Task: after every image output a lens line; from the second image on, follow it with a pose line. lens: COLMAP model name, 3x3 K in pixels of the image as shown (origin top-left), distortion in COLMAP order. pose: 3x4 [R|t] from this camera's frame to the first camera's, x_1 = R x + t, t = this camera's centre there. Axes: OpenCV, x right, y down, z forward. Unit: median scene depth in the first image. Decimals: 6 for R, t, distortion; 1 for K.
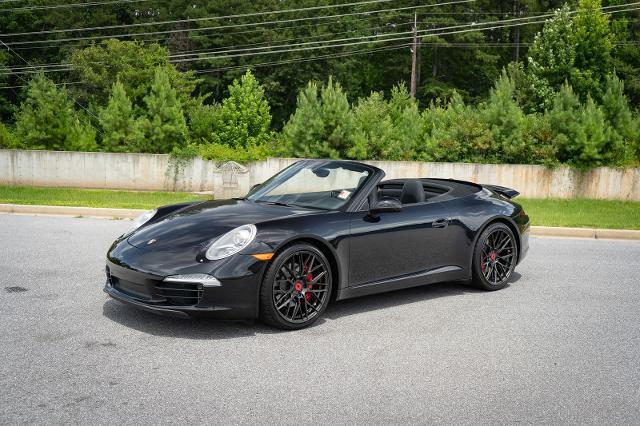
lens RADIAL K [[753.0, 0, 321.1], [0, 753.0, 211.0], [0, 0, 1]] dist [0.008648, 0.019291]
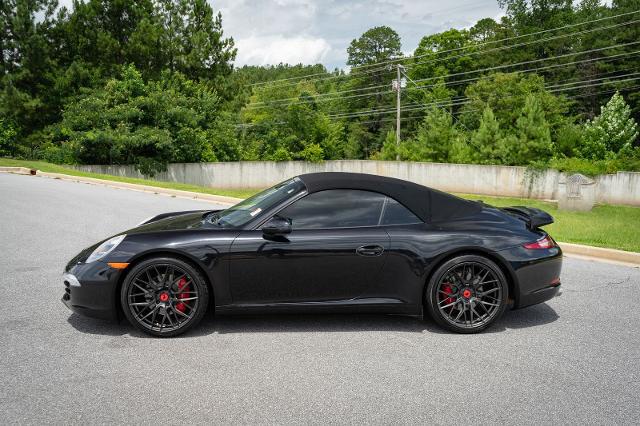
lens RADIAL K [[587.6, 0, 322.2], [0, 587.6, 211.6], [0, 0, 1]] dist [-0.003952, 0.006196]
pose [[0.796707, 0.059756, -0.601404, 0.099258], [-0.057927, 0.998069, 0.022430, -0.006865], [0.601583, 0.016968, 0.798630, 0.070017]]
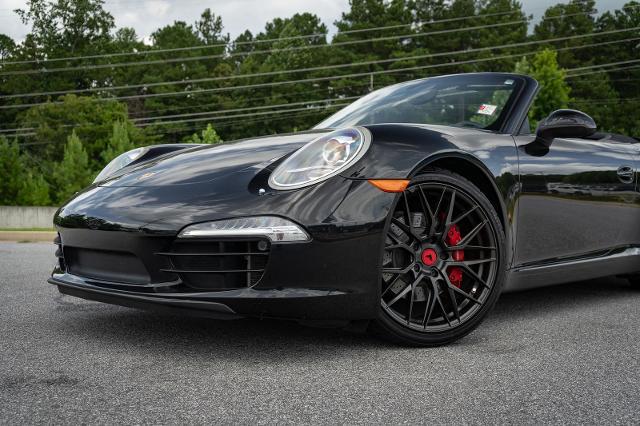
lens RADIAL K [[717.1, 0, 321.3], [0, 717.1, 213.0], [0, 0, 1]] dist [-0.003949, 0.032895]
pose [[0.997418, -0.011901, 0.070822, -0.020808], [0.018214, 0.995850, -0.089167, 0.015990], [-0.069467, 0.090227, 0.993496, 0.076519]]
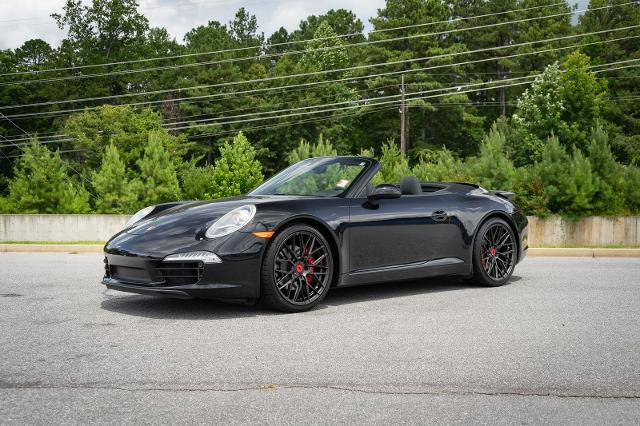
lens RADIAL K [[753.0, 0, 321.1], [0, 753.0, 211.0], [0, 0, 1]] dist [0.008648, 0.019291]
pose [[0.999634, -0.024818, 0.010798, -0.001494], [0.025707, 0.995434, -0.091921, 0.016709], [-0.008468, 0.092165, 0.995708, 0.001057]]
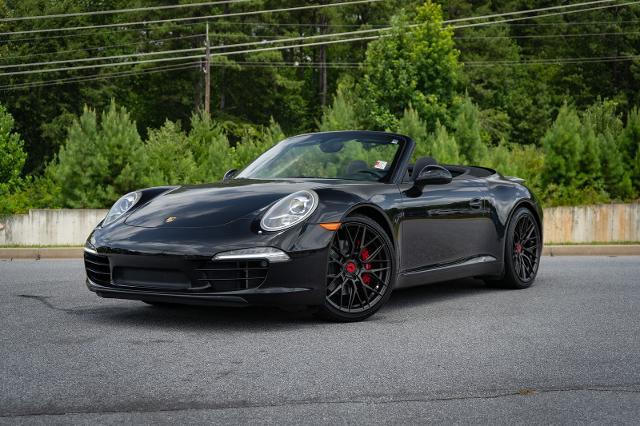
lens RADIAL K [[1006.5, 0, 317.6], [0, 1006.5, 213.5], [0, 0, 1]] dist [0.004791, 0.008454]
pose [[0.966243, -0.026846, 0.256231, -0.050151], [0.047111, 0.996198, -0.073279, 0.017106], [-0.253290, 0.082876, 0.963834, -0.005028]]
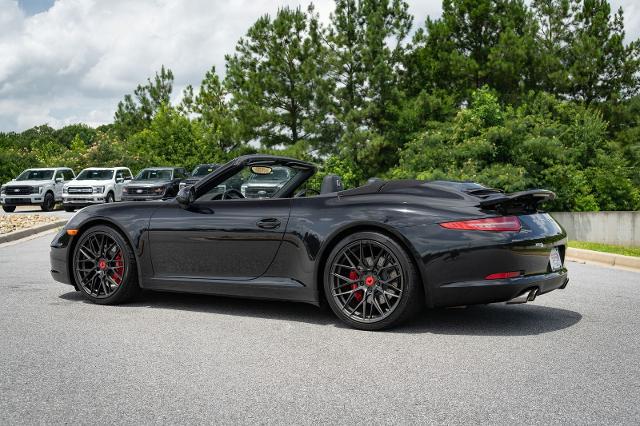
lens RADIAL K [[809.6, 0, 322.3], [0, 809.6, 207.3], [0, 0, 1]] dist [-0.003134, 0.018675]
pose [[0.305530, -0.007262, -0.952155, 0.184191], [-0.093148, 0.994947, -0.037478, 0.004730], [0.947615, 0.100142, 0.303309, 0.139872]]
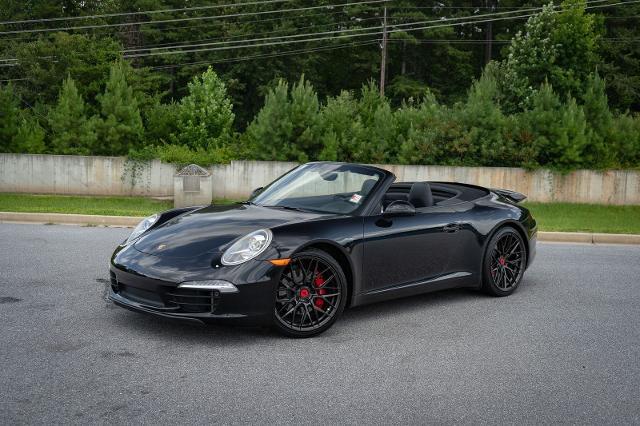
lens RADIAL K [[809.6, 0, 322.3], [0, 809.6, 207.3], [0, 0, 1]] dist [-0.003134, 0.018675]
pose [[0.998664, -0.003067, 0.051575, -0.010504], [0.003732, 0.999911, -0.012804, 0.000512], [-0.051531, 0.012980, 0.998587, -0.006061]]
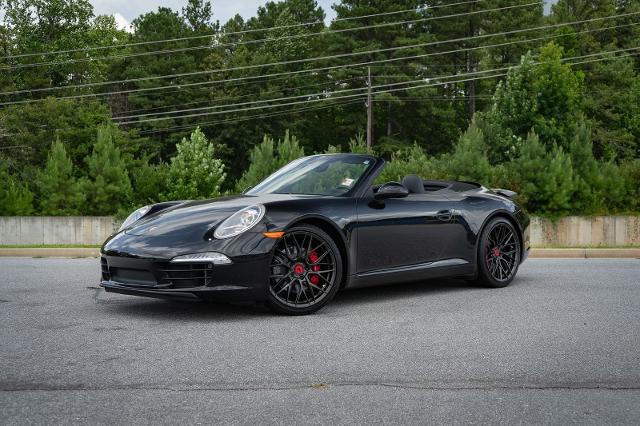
lens RADIAL K [[809.6, 0, 322.3], [0, 809.6, 207.3], [0, 0, 1]] dist [-0.003134, 0.018675]
pose [[0.997435, -0.028112, 0.065829, -0.011291], [0.034357, 0.994812, -0.095751, 0.017286], [-0.062796, 0.097768, 0.993226, -0.004230]]
